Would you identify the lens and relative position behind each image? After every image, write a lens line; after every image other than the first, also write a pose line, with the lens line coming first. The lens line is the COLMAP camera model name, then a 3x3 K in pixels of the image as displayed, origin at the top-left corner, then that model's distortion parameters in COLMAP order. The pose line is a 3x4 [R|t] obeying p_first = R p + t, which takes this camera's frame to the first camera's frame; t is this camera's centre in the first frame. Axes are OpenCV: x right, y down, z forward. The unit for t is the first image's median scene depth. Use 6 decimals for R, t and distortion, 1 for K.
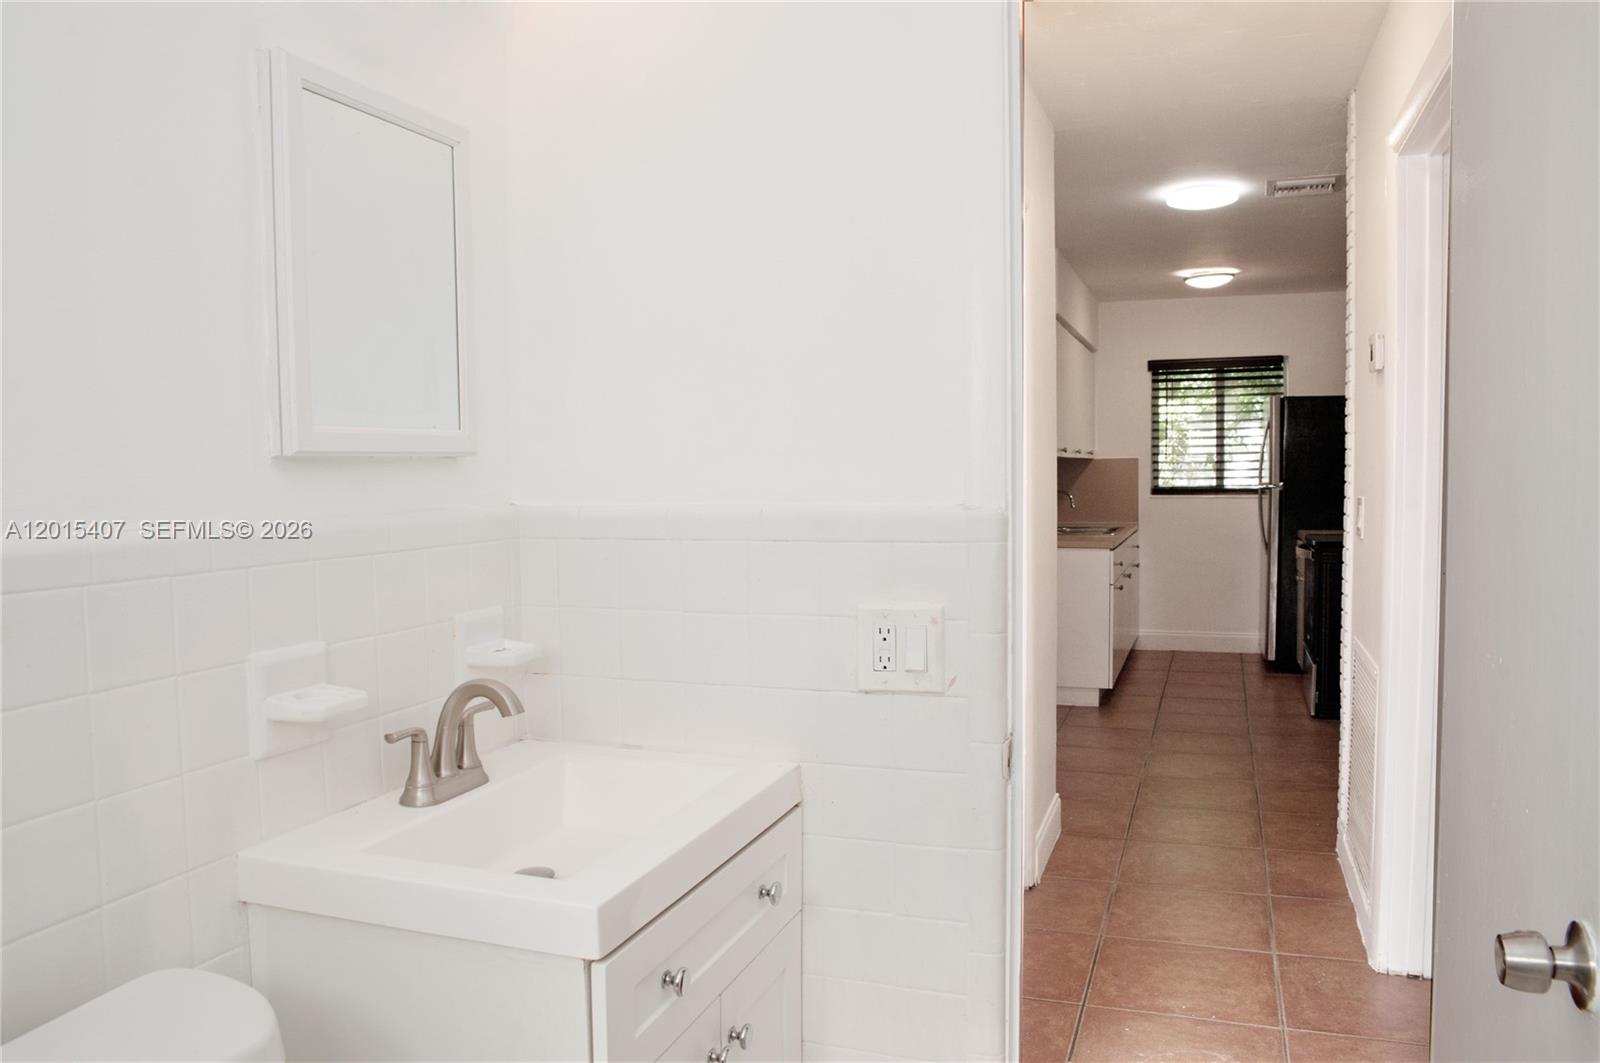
lens RADIAL K [[1164.3, 0, 800.6], [0, 1164.3, 542.3], [0, 0, 1]] dist [-0.063822, 0.004534]
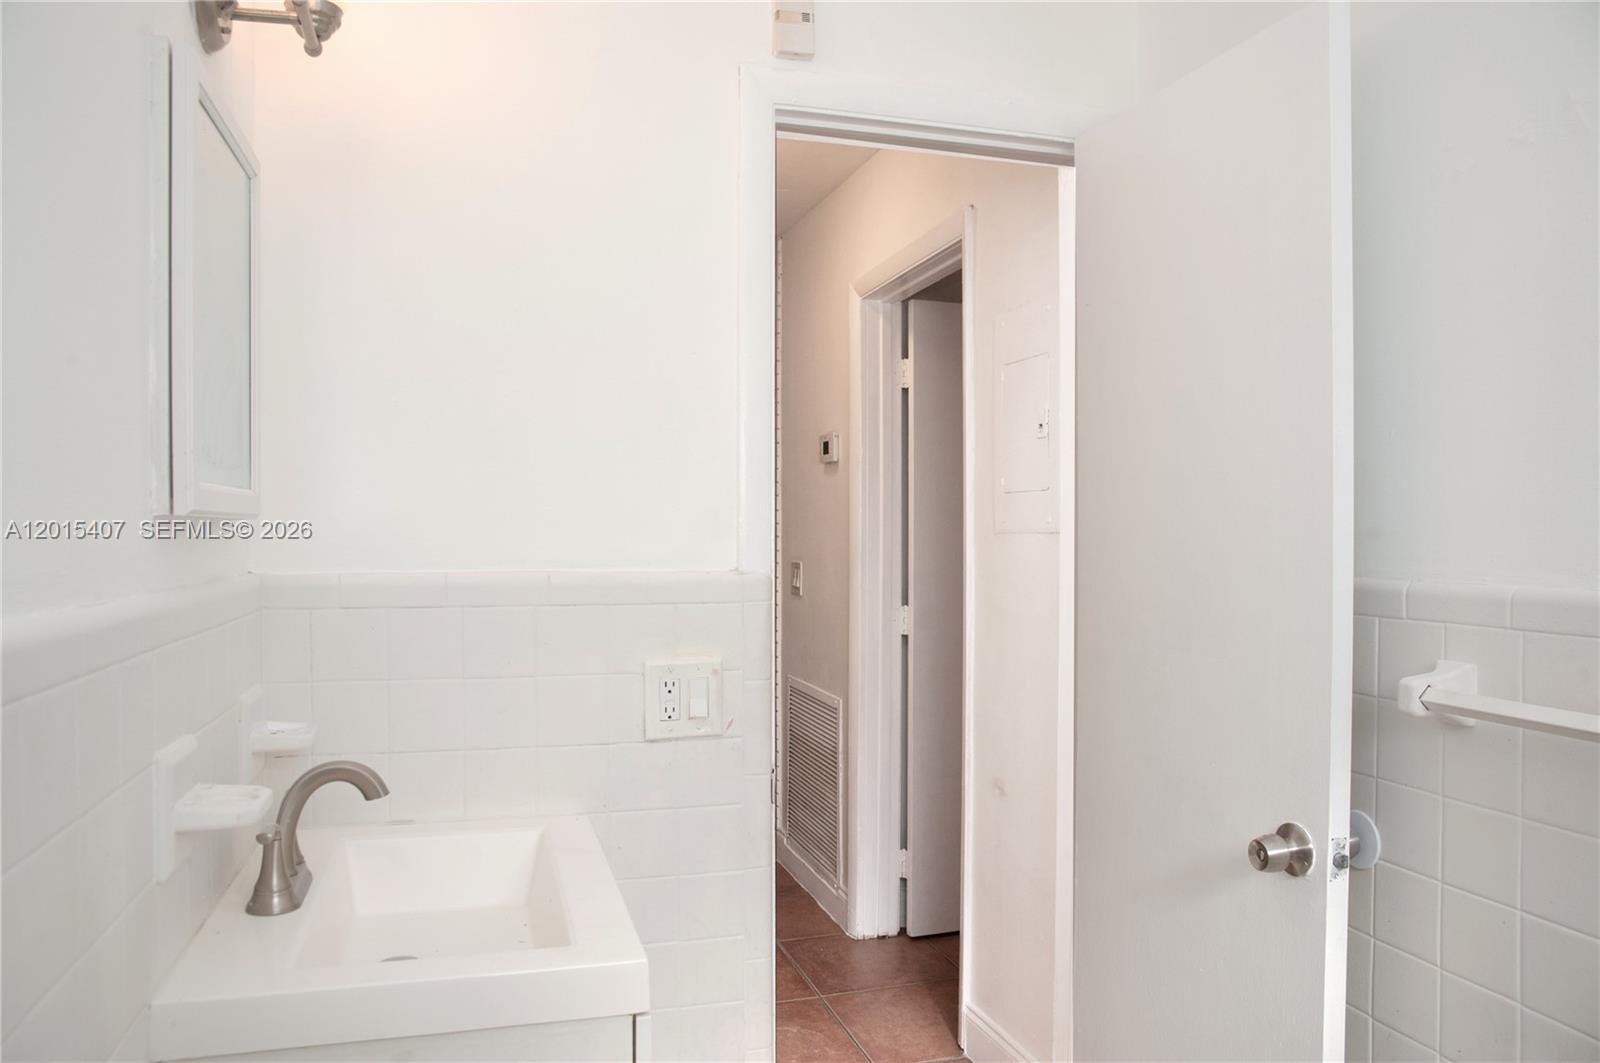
lens RADIAL K [[1093.4, 0, 795.8], [0, 1093.4, 532.2], [0, 0, 1]] dist [-0.110296, 0.085170]
pose [[0.814460, 0.012196, 0.580091, -0.434068], [0.026430, 0.997961, -0.058091, -0.004746], [-0.579617, 0.062645, 0.812478, 0.078605]]
